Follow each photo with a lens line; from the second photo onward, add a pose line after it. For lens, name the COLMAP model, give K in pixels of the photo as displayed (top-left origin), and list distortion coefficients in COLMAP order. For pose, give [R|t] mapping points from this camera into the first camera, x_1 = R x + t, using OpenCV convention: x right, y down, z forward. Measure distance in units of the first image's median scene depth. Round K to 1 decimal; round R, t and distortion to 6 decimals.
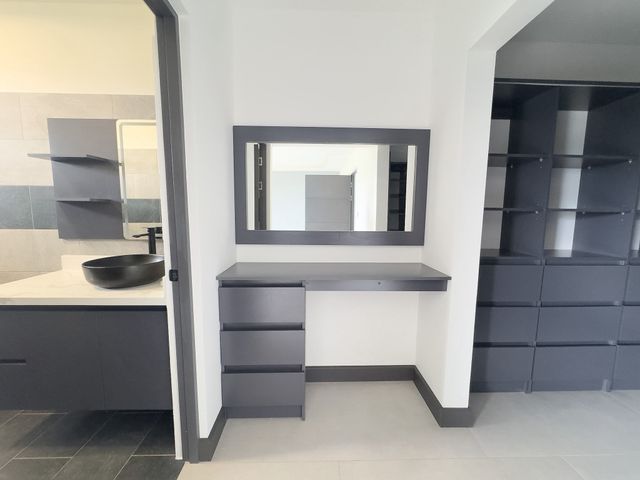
lens RADIAL K [[259.2, 0, 320.0], [0, 259.2, 240.0], [0, 0, 1]] dist [-0.000739, 0.000150]
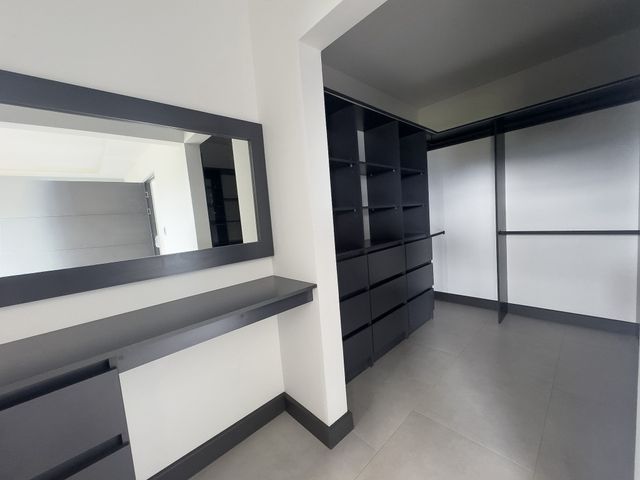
lens RADIAL K [[259.2, 0, 320.0], [0, 259.2, 240.0], [0, 0, 1]] dist [-0.000739, 0.000150]
pose [[0.737323, -0.132155, 0.662488, -0.063596], [0.164657, 0.986259, 0.013484, -0.019500], [-0.655166, 0.099141, 0.748951, 0.254850]]
